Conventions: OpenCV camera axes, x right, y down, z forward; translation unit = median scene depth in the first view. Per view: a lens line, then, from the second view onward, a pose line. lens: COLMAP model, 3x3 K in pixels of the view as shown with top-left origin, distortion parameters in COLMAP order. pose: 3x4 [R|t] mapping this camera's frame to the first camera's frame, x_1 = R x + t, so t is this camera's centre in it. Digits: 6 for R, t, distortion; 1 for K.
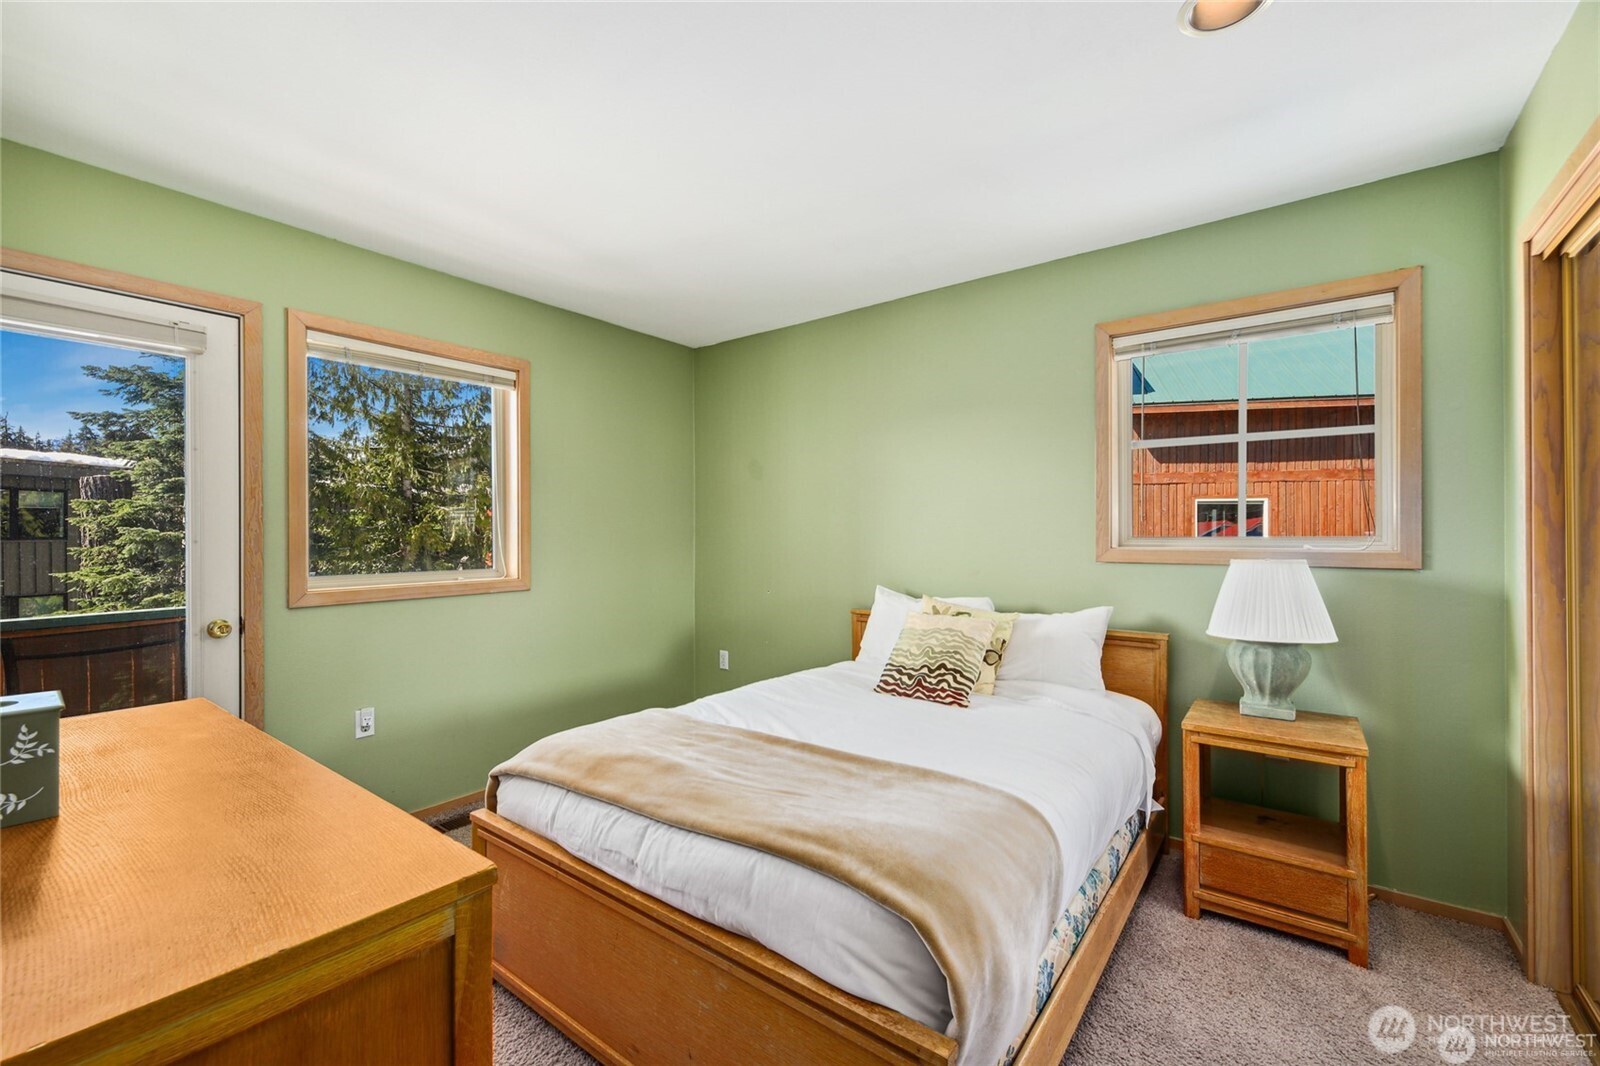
lens RADIAL K [[661.8, 0, 803.5], [0, 661.8, 534.1], [0, 0, 1]] dist [0.003249, -0.001462]
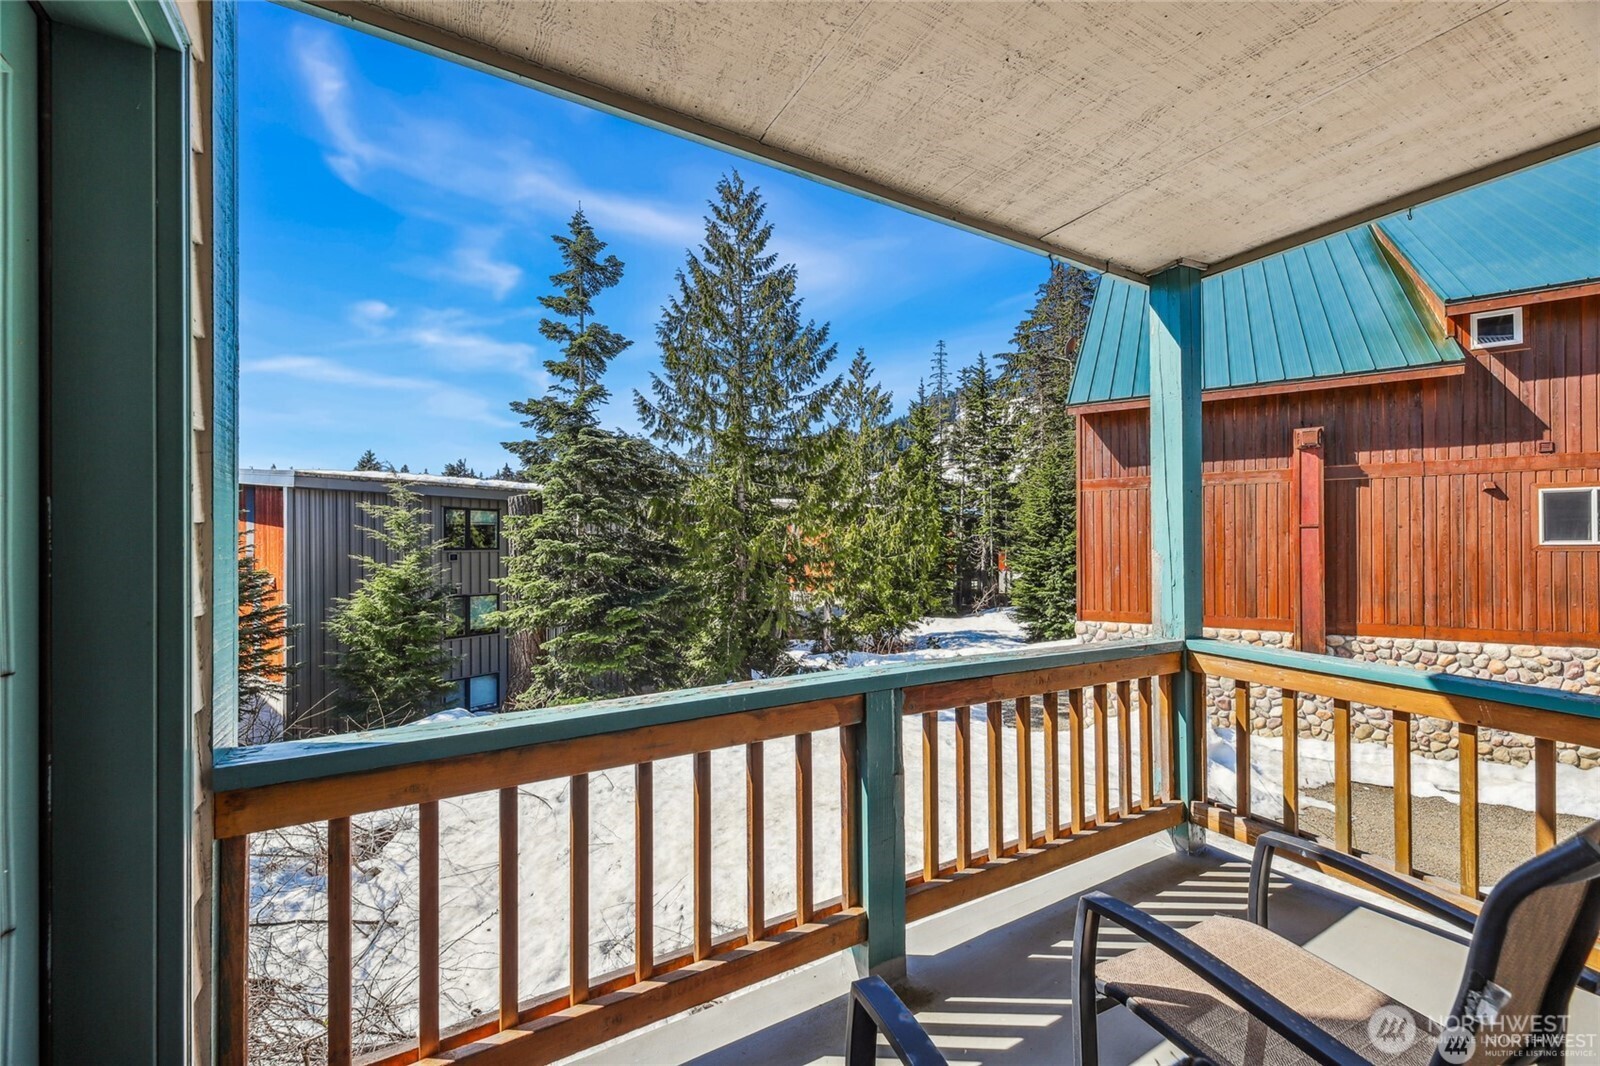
lens RADIAL K [[661.8, 0, 803.3], [0, 661.8, 539.4], [0, 0, 1]] dist [0.003249, -0.001462]
pose [[0.920610, -0.004002, -0.390463, -0.145407], [0.000028, 0.999948, -0.010184, 0.001269], [0.390483, 0.009365, 0.920562, 0.118410]]
